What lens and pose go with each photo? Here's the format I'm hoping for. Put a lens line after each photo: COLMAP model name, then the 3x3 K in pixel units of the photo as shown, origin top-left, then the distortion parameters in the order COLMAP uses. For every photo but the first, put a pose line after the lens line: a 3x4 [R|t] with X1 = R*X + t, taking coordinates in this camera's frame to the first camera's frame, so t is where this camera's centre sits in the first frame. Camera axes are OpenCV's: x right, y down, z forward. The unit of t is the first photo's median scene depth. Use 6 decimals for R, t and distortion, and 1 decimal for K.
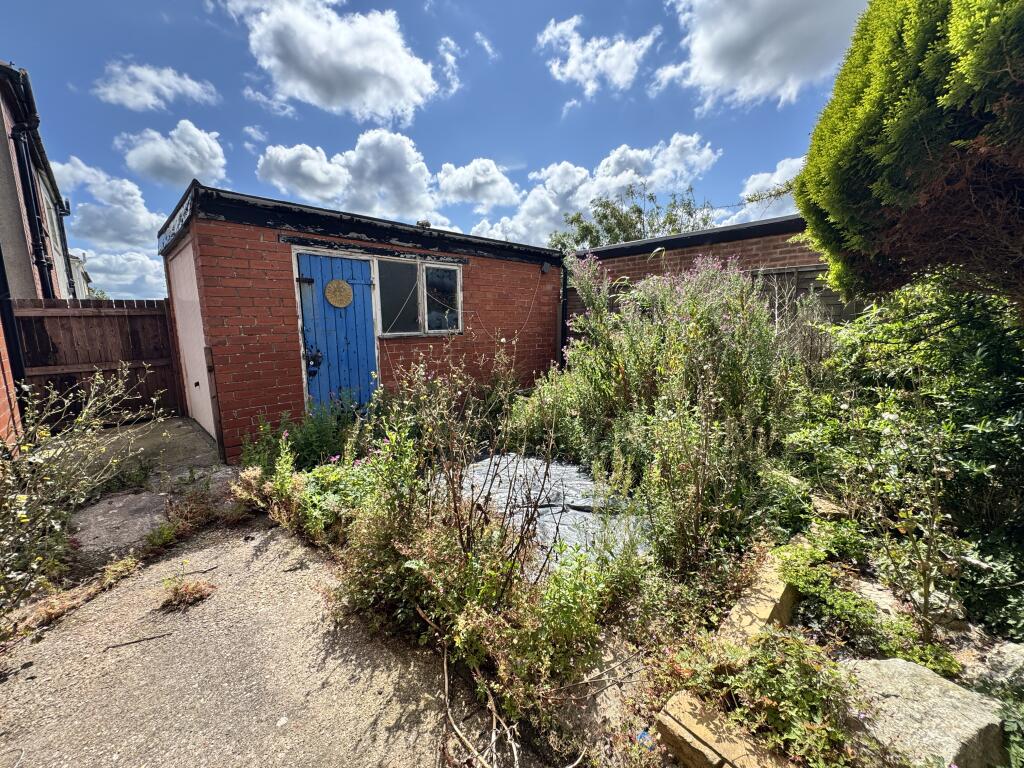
lens RADIAL K [[406.7, 0, 506.5], [0, 406.7, 388.5], [0, 0, 1]] dist [0.002258, -0.000021]
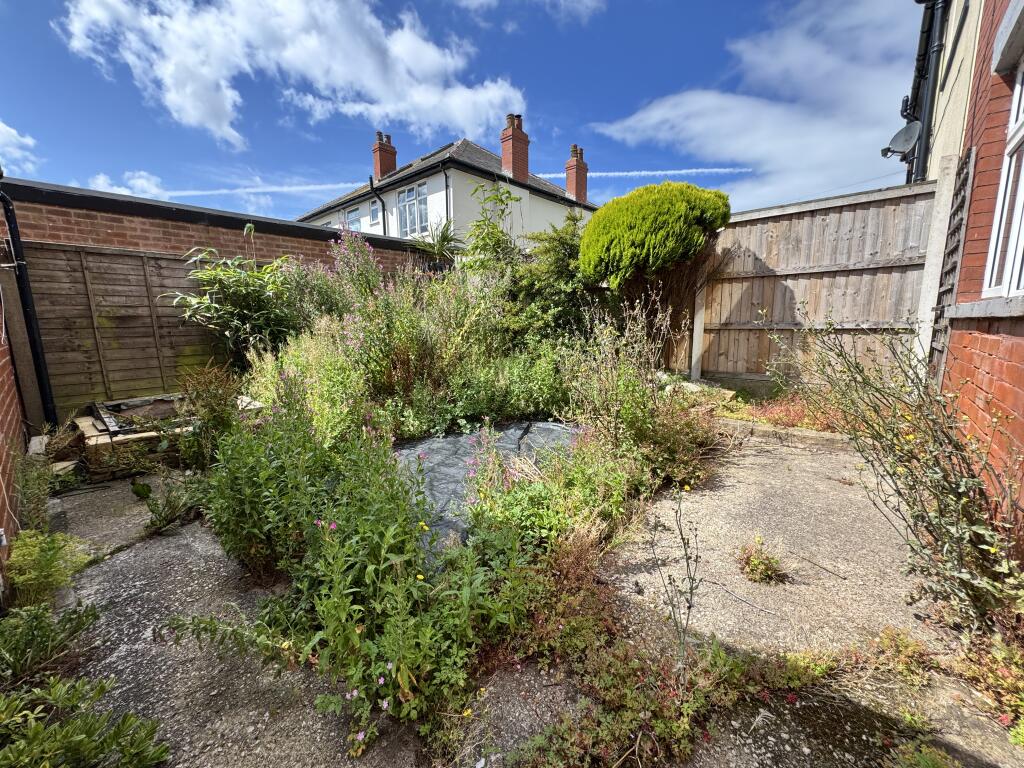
lens RADIAL K [[406.7, 0, 513.1], [0, 406.7, 386.2], [0, 0, 1]] dist [0.002258, -0.000021]
pose [[-0.078327, -0.147762, 0.985917, -1.278576], [0.179173, 0.970765, 0.159725, -0.101528], [-0.980695, 0.189161, -0.049562, 1.219506]]
